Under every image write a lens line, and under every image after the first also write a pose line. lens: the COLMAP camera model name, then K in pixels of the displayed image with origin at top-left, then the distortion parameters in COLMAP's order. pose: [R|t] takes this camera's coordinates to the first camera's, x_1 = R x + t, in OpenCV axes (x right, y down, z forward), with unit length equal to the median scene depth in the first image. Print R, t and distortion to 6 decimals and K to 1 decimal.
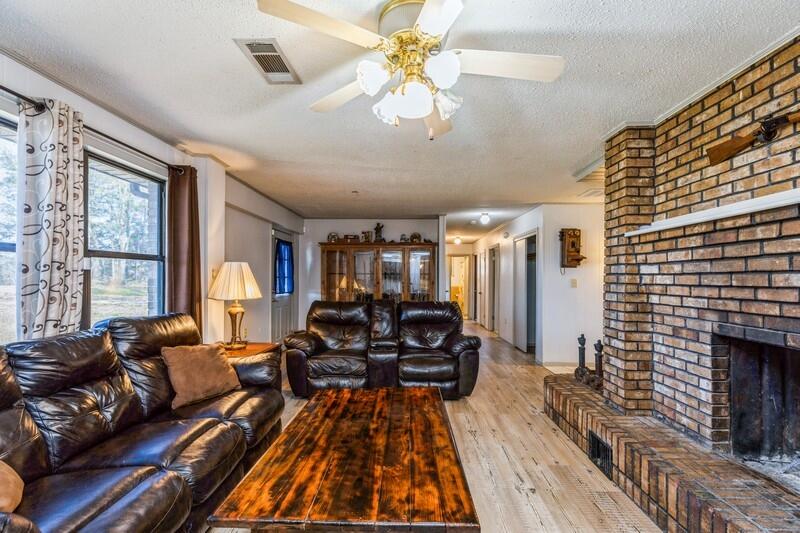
lens RADIAL K [[361.9, 0, 397.2], [0, 361.9, 278.6], [0, 0, 1]] dist [0.003148, -0.000079]
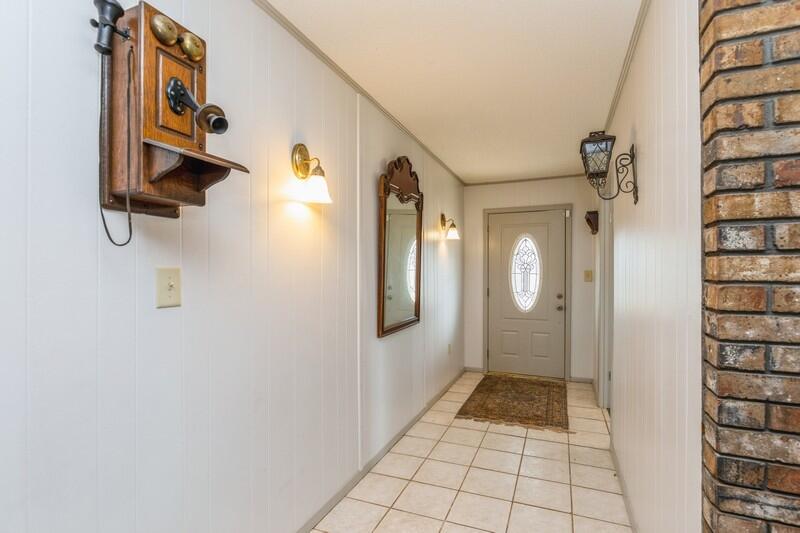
lens RADIAL K [[389.3, 0, 397.9], [0, 389.3, 278.4], [0, 0, 1]] dist [0.000100, -0.000155]
pose [[0.366866, -0.020026, 0.930058, 0.702831], [0.008539, 0.999799, 0.018159, 0.003060], [-0.930235, 0.001280, 0.366963, 1.715740]]
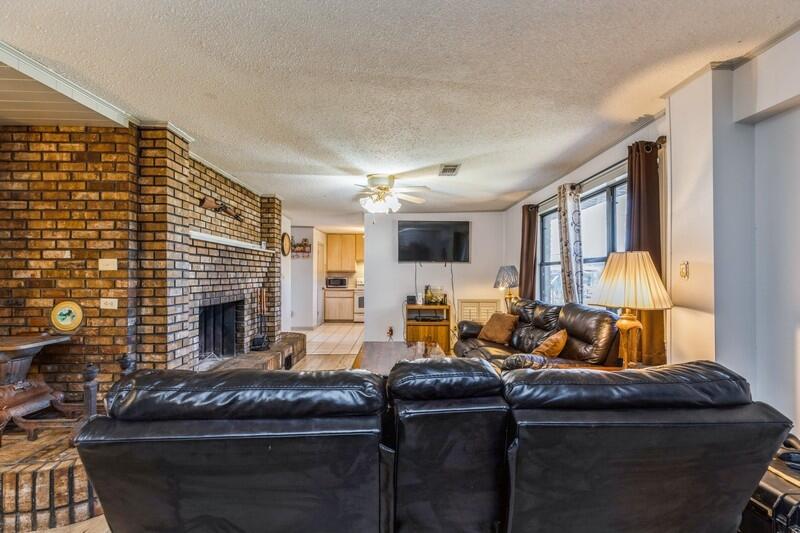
lens RADIAL K [[359.6, 0, 400.7], [0, 359.6, 268.2], [0, 0, 1]] dist [0.002555, 0.000002]
pose [[-0.999023, -0.007843, -0.043503, 0.010552], [-0.006861, 0.999719, -0.022684, 0.003154], [0.043669, -0.022363, -0.998796, 2.327331]]
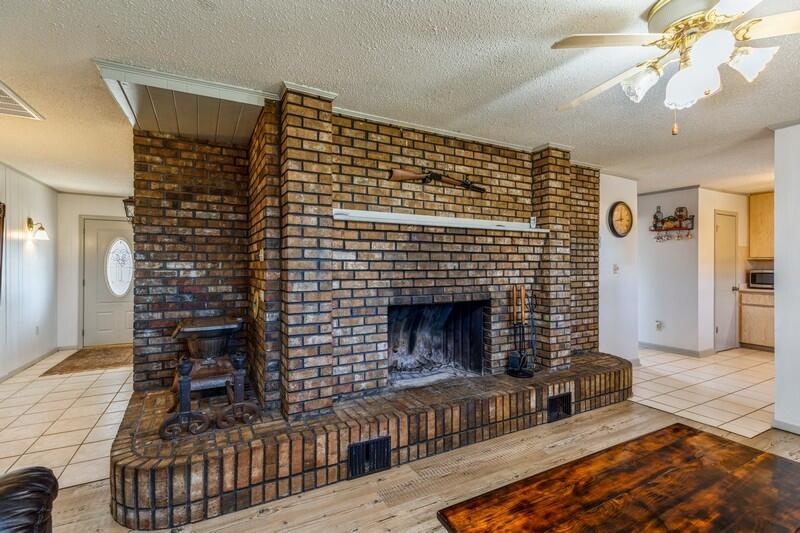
lens RADIAL K [[359.6, 0, 400.7], [0, 359.6, 268.2], [0, 0, 1]] dist [0.002555, 0.000002]
pose [[-0.492478, -0.005734, 0.870306, -0.265985], [-0.002794, 0.999984, 0.005008, 0.004364], [-0.870320, 0.000034, -0.492486, 1.388505]]
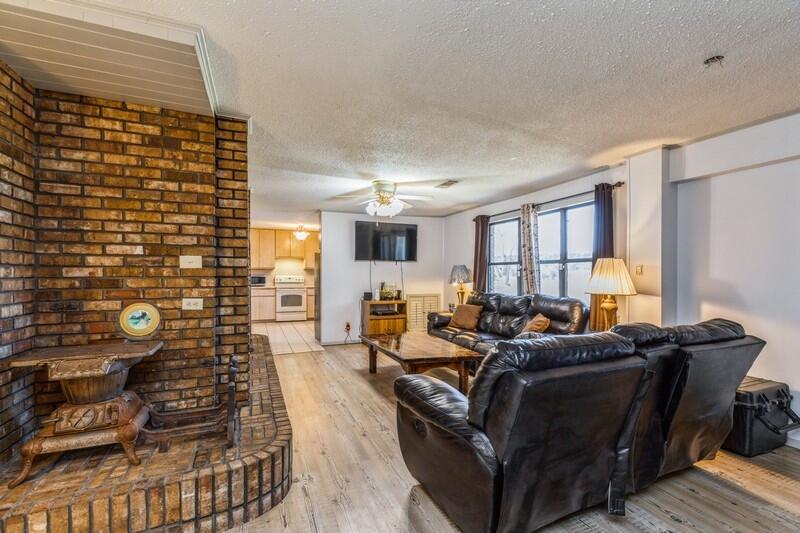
lens RADIAL K [[361.9, 0, 405.8], [0, 361.9, 270.6], [0, 0, 1]] dist [0.001551, 0.000177]
pose [[-0.907769, -0.009766, -0.419356, 0.705313], [-0.005827, 0.999926, -0.010674, 0.005007], [0.419430, -0.007246, -0.907759, 2.373990]]
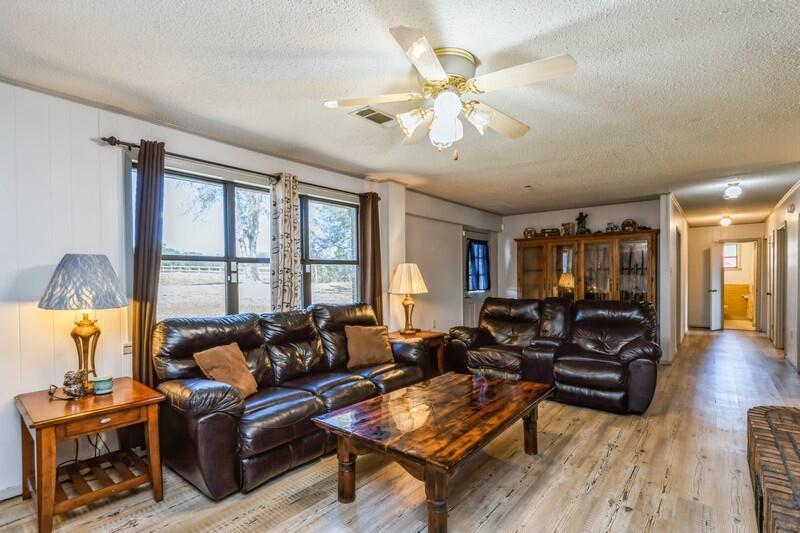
lens RADIAL K [[389.3, 0, 397.9], [0, 389.3, 278.4], [0, 0, 1]] dist [0.000100, -0.000155]
pose [[0.795562, -0.008858, -0.605808, 0.457991], [0.012518, 0.999920, 0.001818, 0.003151], [0.605743, -0.009030, 0.795609, -0.097291]]
